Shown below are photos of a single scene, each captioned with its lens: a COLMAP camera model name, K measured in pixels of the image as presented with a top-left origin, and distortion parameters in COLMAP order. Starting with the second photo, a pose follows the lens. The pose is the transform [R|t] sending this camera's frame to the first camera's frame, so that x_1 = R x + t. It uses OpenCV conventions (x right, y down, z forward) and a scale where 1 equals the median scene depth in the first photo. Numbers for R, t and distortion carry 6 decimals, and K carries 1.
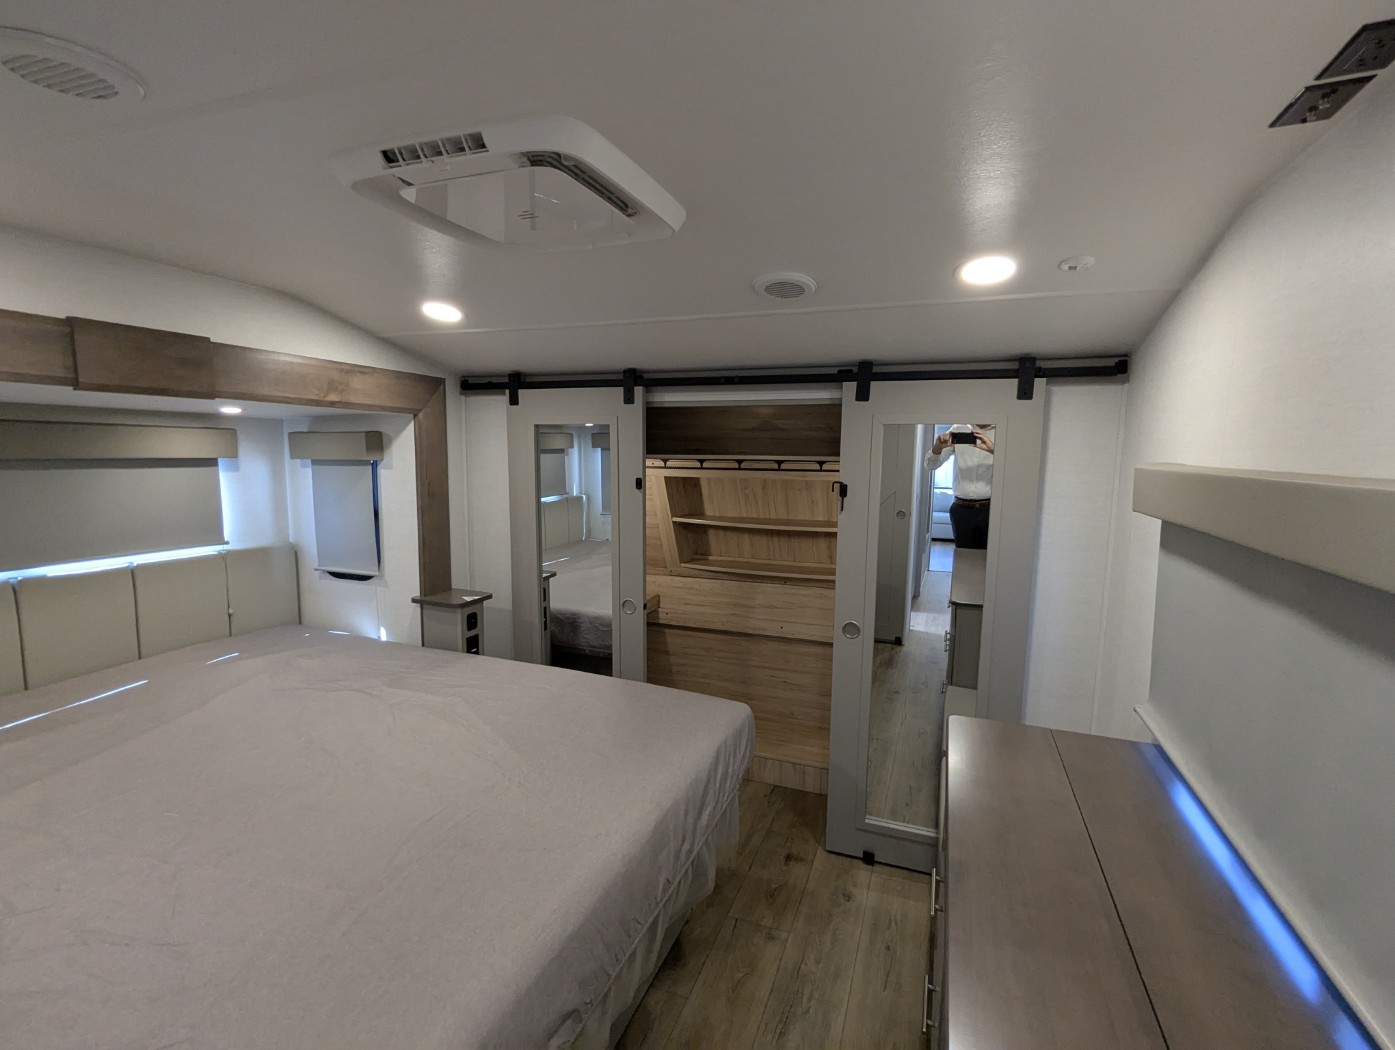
lens RADIAL K [[663.9, 0, 697.7], [0, 663.9, 527.6], [0, 0, 1]] dist [-0.002878, 0.002424]
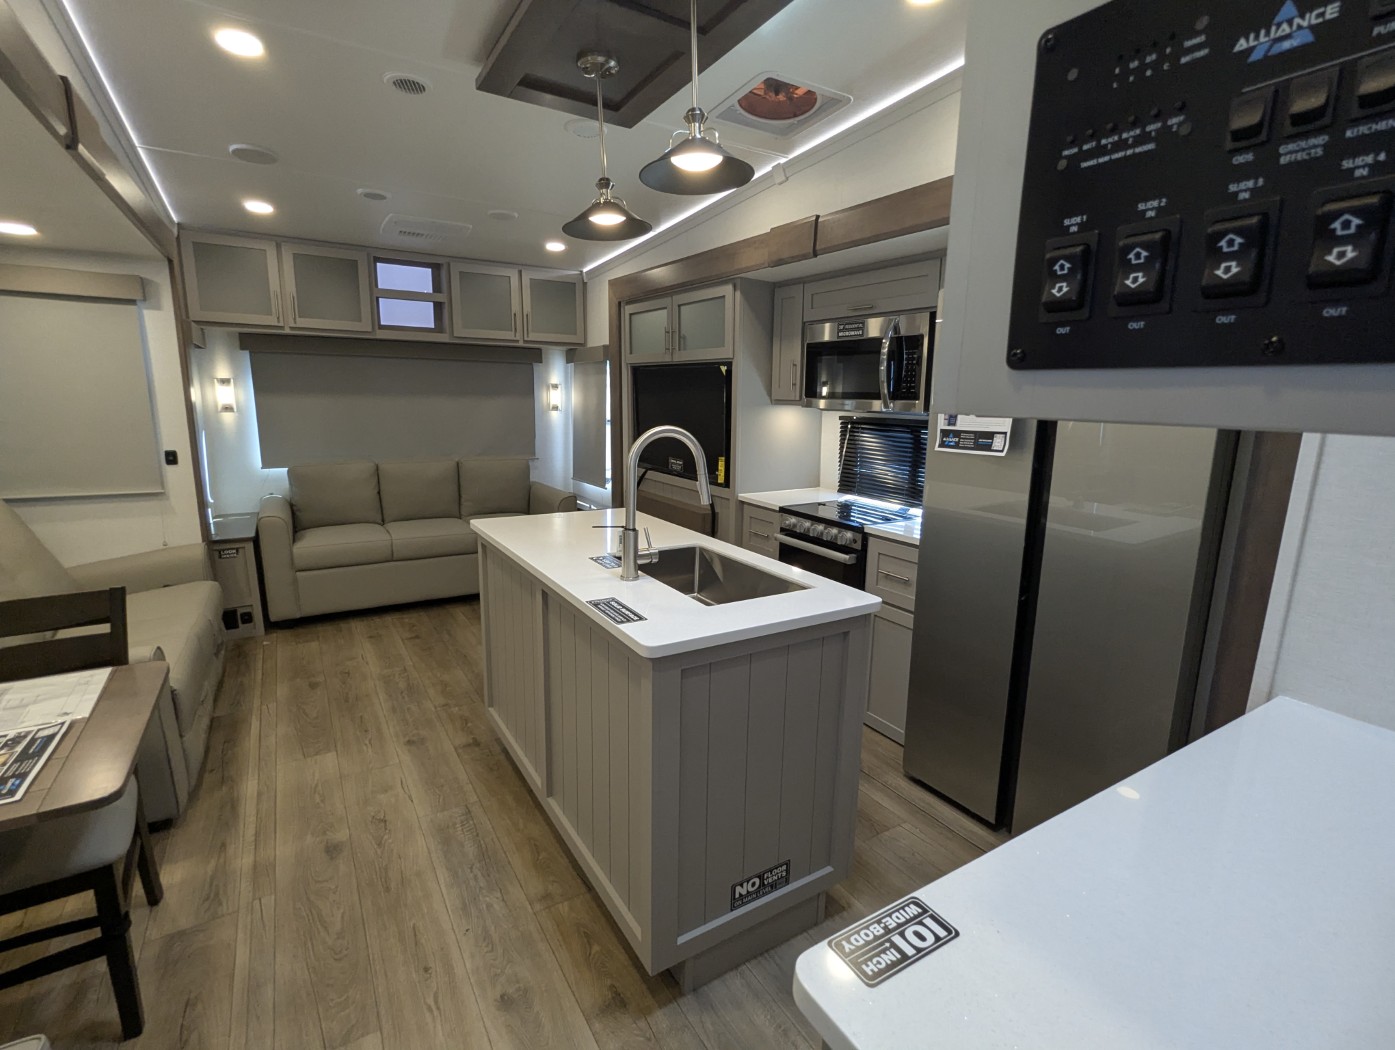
lens RADIAL K [[663.9, 0, 696.6], [0, 663.9, 528.6], [0, 0, 1]] dist [-0.002878, 0.002424]
pose [[-0.611974, 0.131879, -0.779805, 0.519267], [-0.125146, 0.957429, 0.260130, -0.123146], [0.780914, 0.256783, -0.569418, 1.263249]]
